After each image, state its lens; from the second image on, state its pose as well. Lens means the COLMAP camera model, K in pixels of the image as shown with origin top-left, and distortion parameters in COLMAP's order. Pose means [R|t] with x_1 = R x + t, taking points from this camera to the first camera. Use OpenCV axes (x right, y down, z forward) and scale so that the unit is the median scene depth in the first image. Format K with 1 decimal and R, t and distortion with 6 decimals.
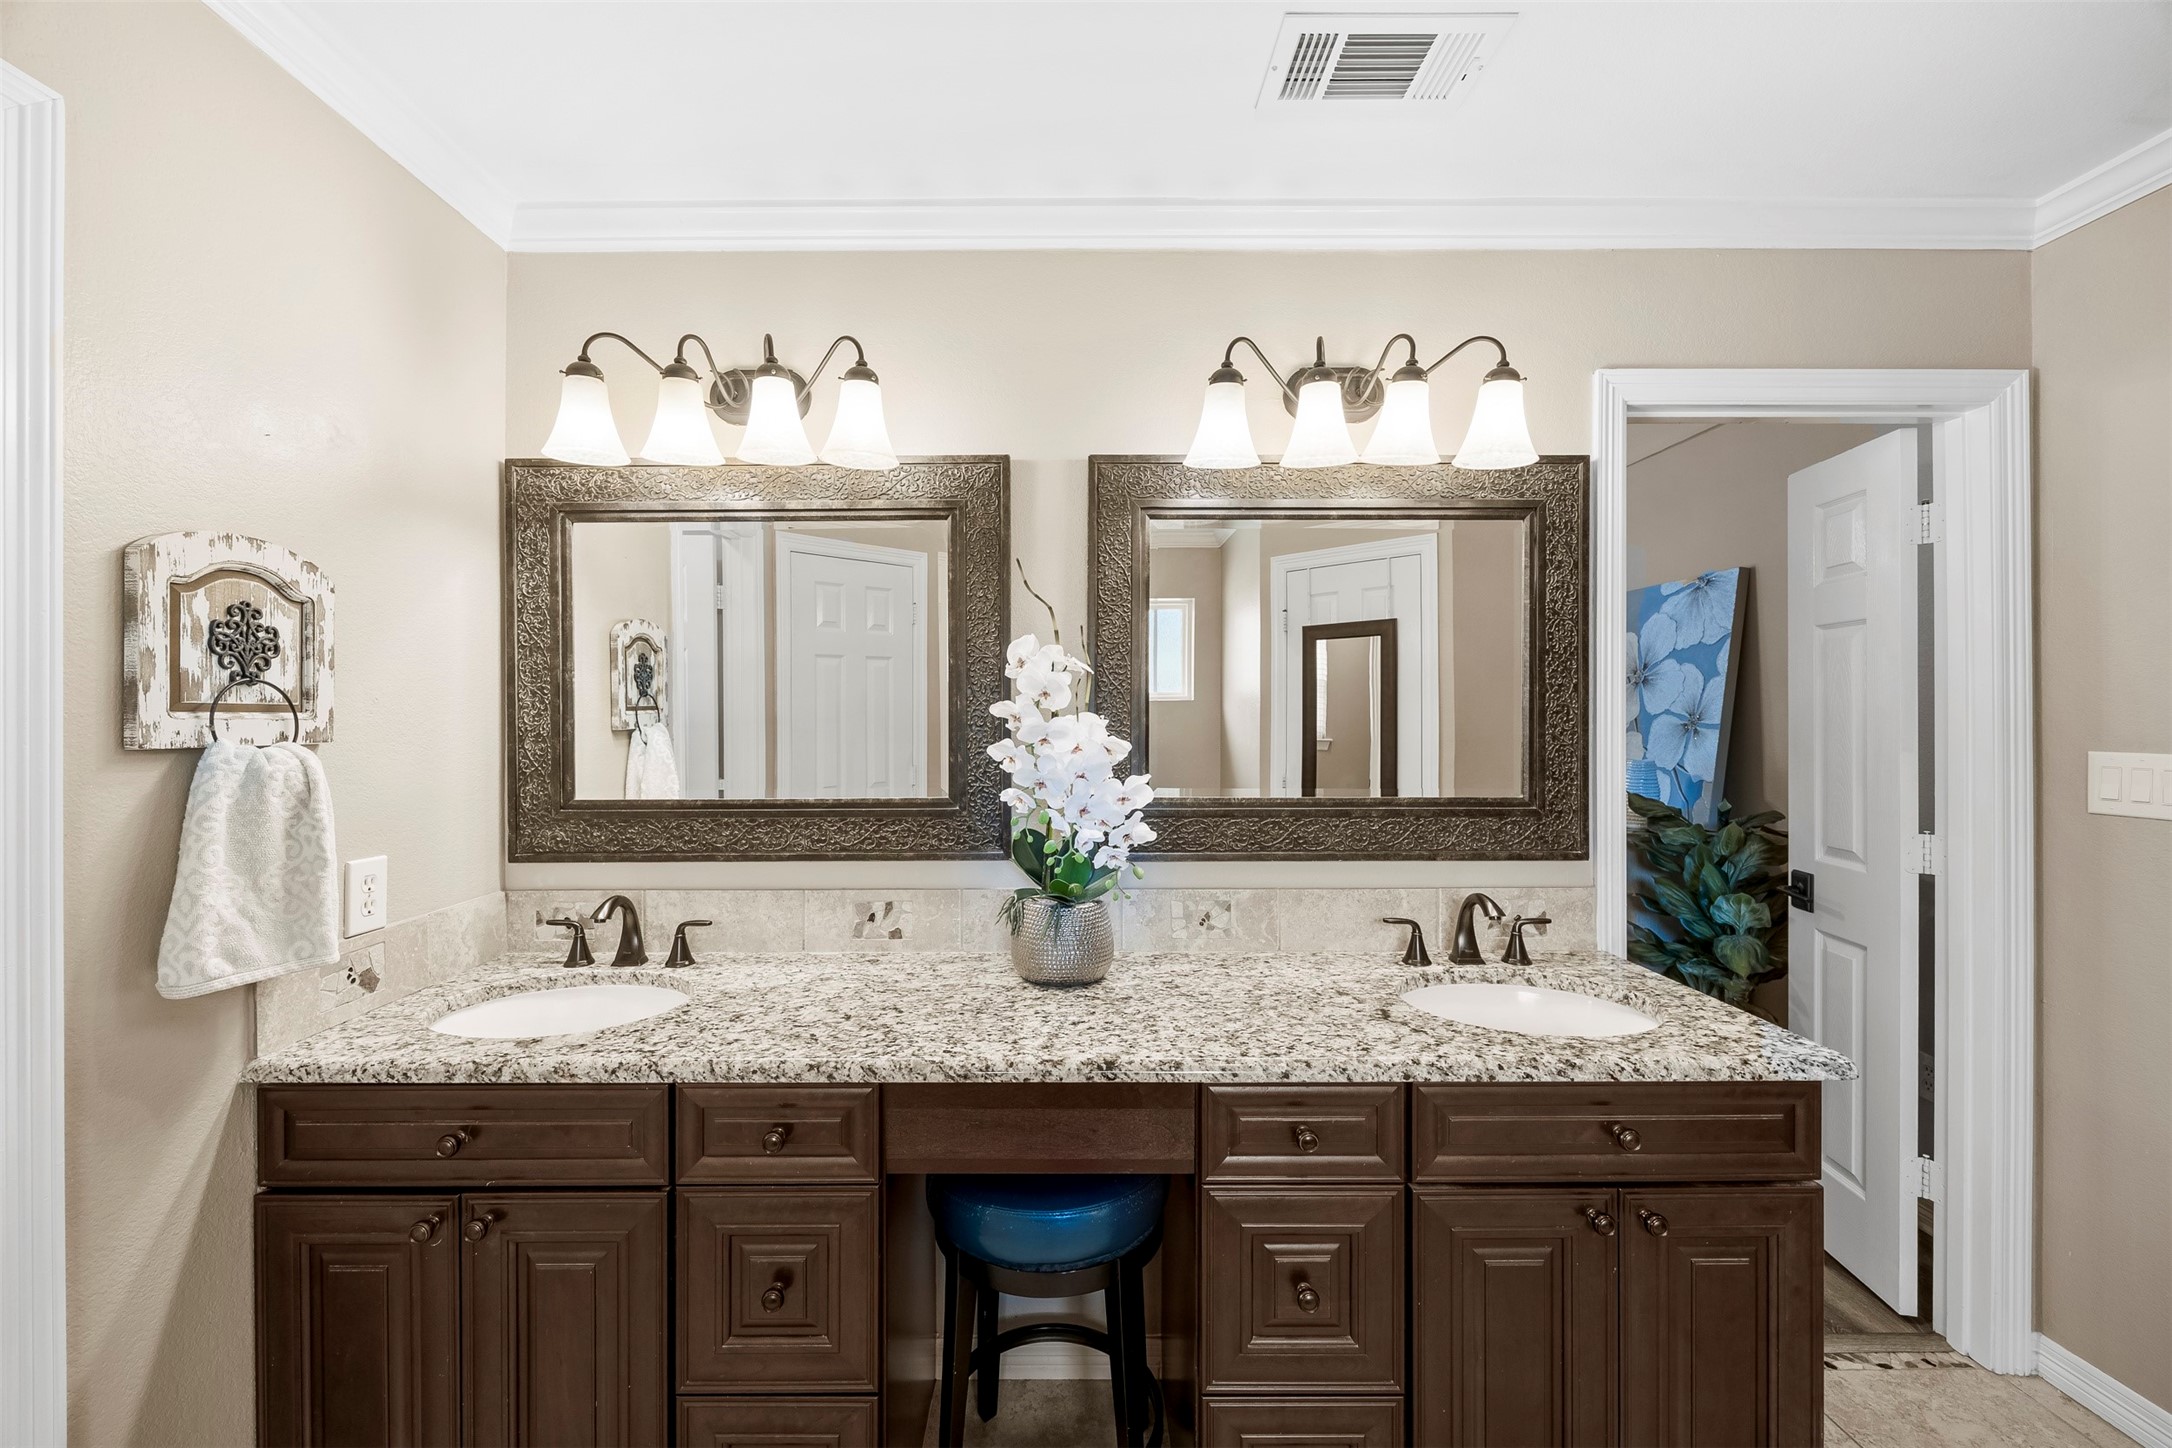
lens RADIAL K [[844.6, 0, 1077.2], [0, 844.6, 709.1], [0, 0, 1]] dist [0.001035, 0.000034]
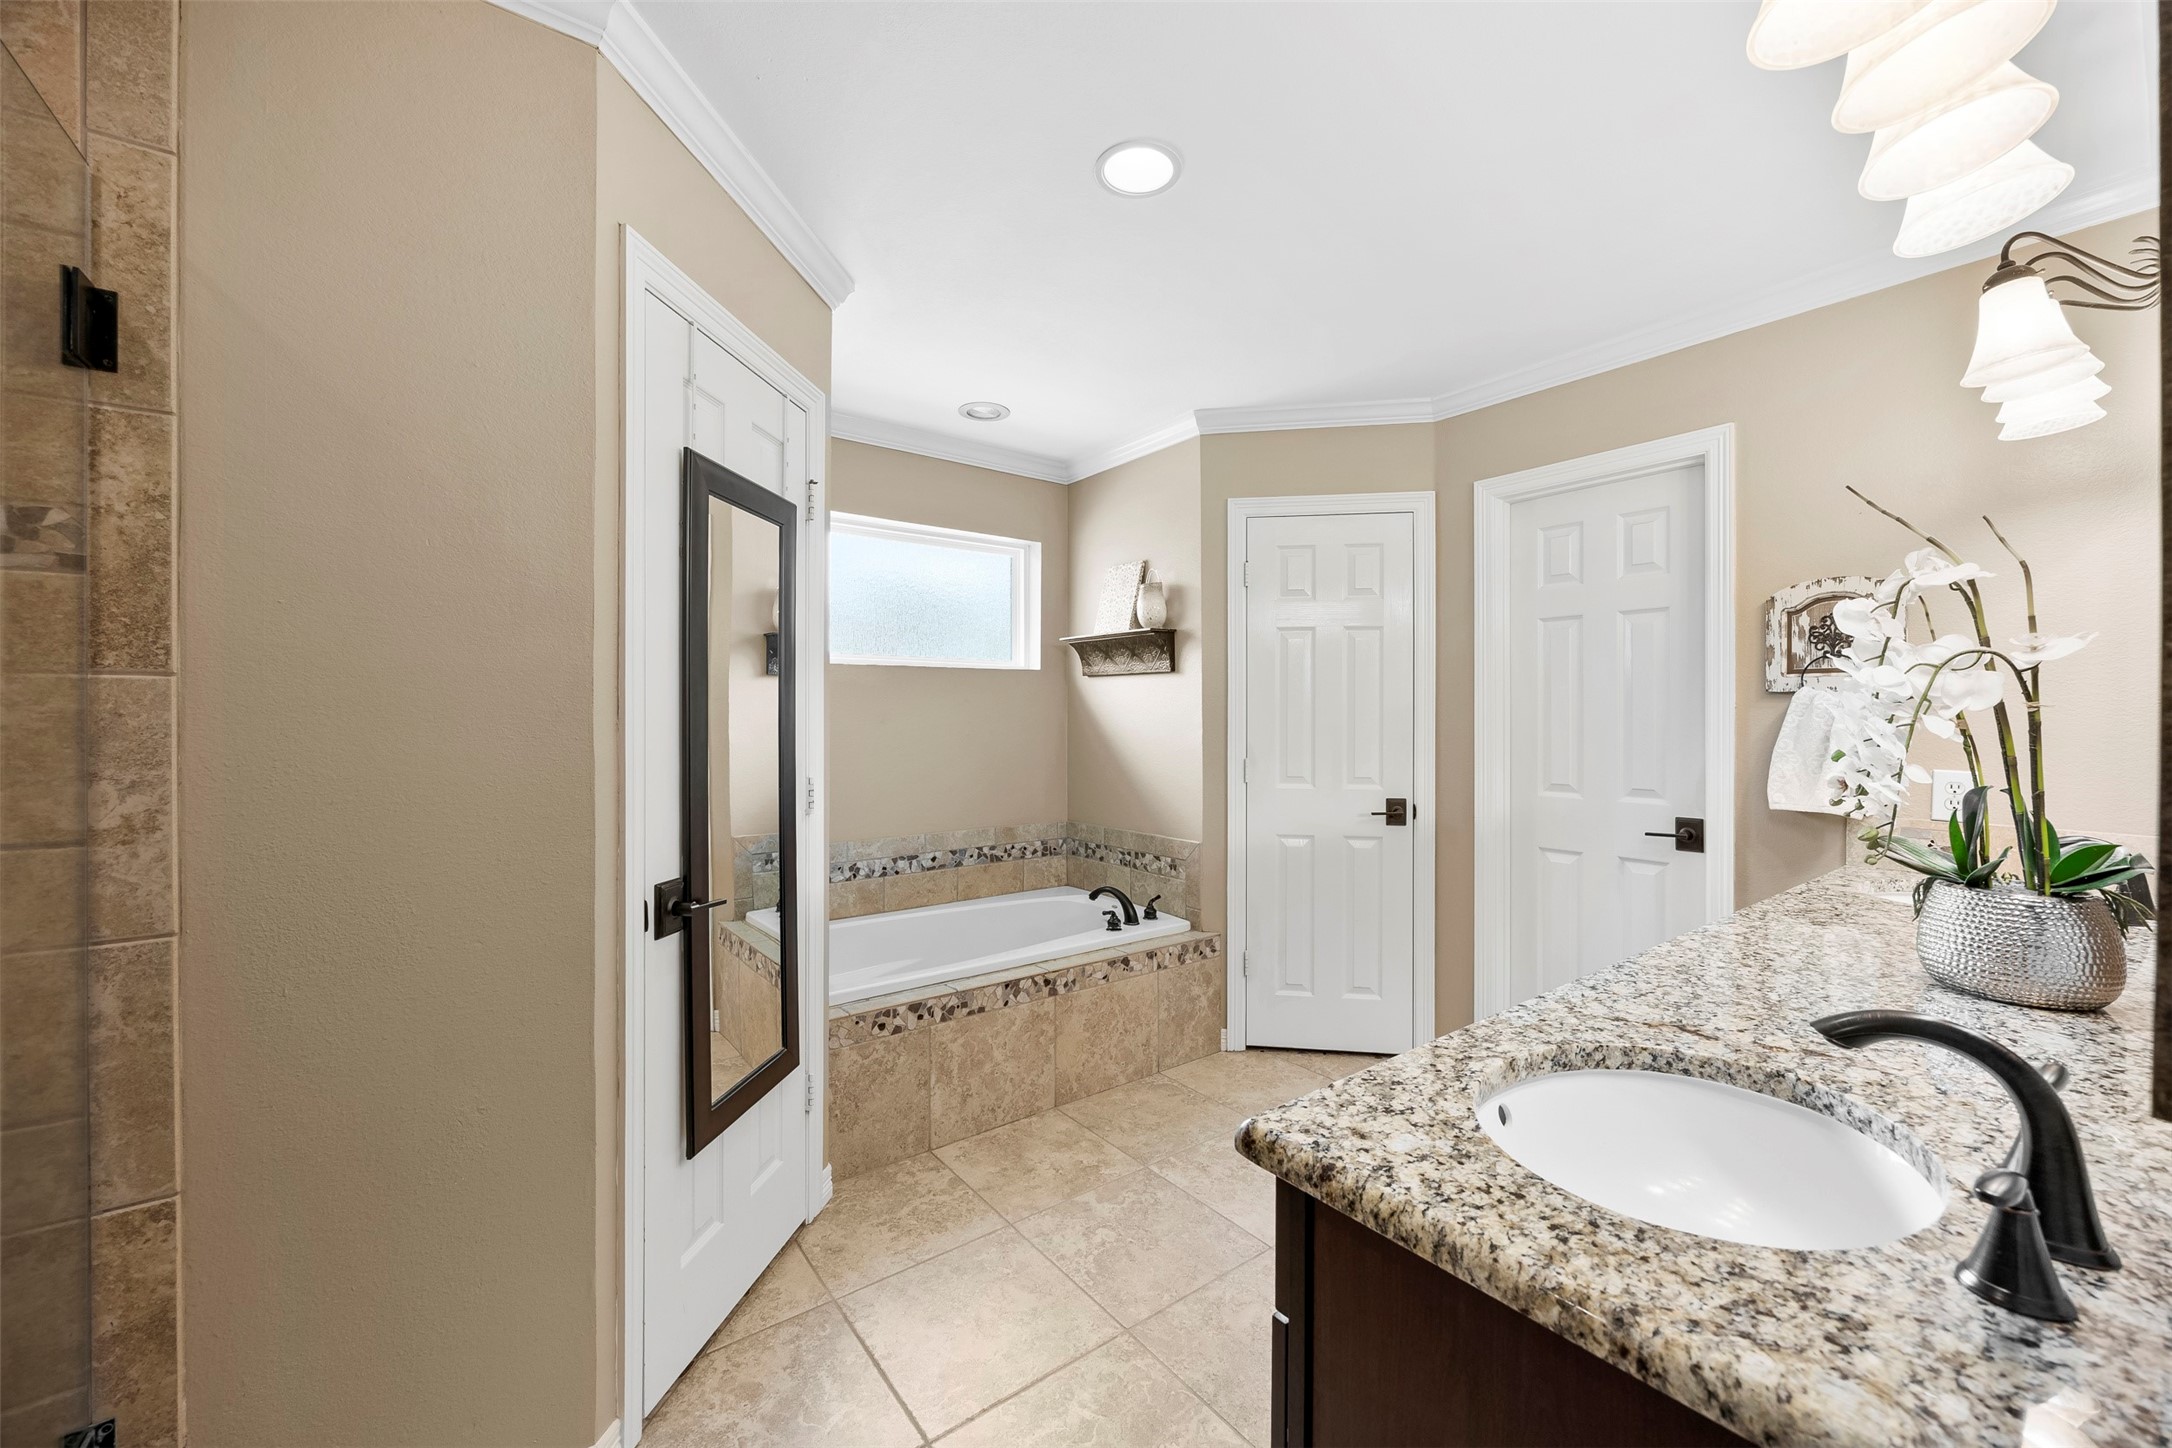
lens RADIAL K [[851.1, 0, 1081.4], [0, 851.1, 723.5], [0, 0, 1]] dist [0.000566, 0.000091]
pose [[-0.803834, 0.007189, -0.594810, 1.357247], [0.005099, 0.999974, 0.005194, 0.091027], [0.594831, 0.001142, -0.803850, 1.402612]]
